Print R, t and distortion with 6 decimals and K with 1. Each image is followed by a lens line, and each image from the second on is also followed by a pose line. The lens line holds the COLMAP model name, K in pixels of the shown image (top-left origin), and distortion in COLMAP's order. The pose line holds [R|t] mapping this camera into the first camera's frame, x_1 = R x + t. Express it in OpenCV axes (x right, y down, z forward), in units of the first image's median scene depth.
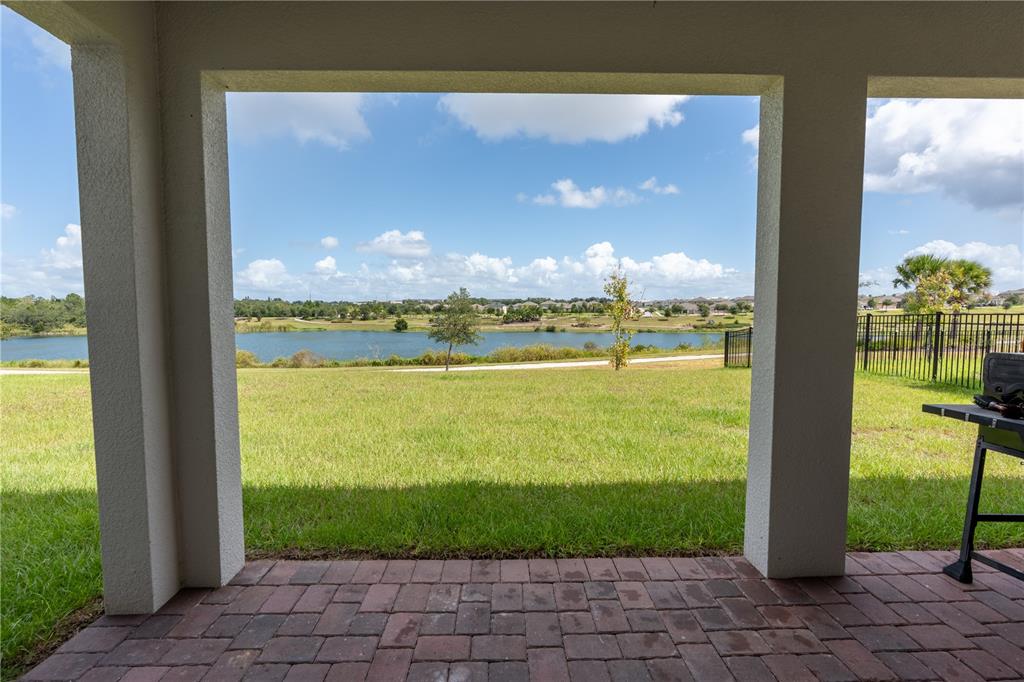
lens RADIAL K [[461.7, 0, 509.2], [0, 461.7, 338.3], [0, 0, 1]] dist [-0.003562, 0.000866]
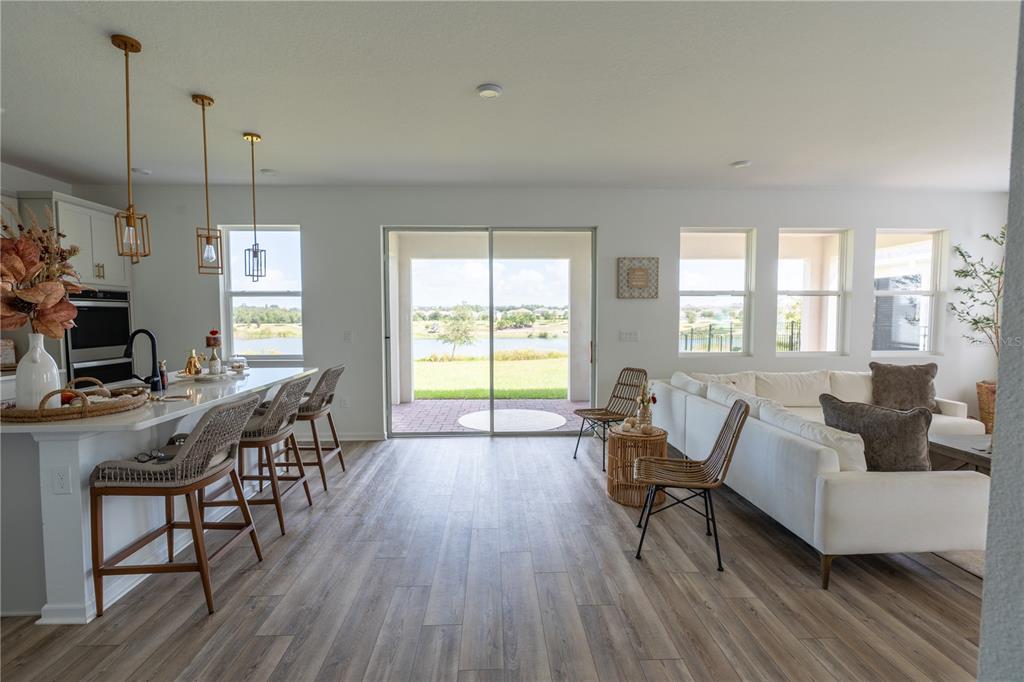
lens RADIAL K [[461.7, 0, 508.8], [0, 461.7, 338.6], [0, 0, 1]] dist [-0.003562, 0.000866]
pose [[0.999918, 0.000832, 0.012771, -0.003901], [-0.000658, 0.999907, -0.013649, 0.023547], [-0.012781, 0.013640, 0.999825, -0.428523]]
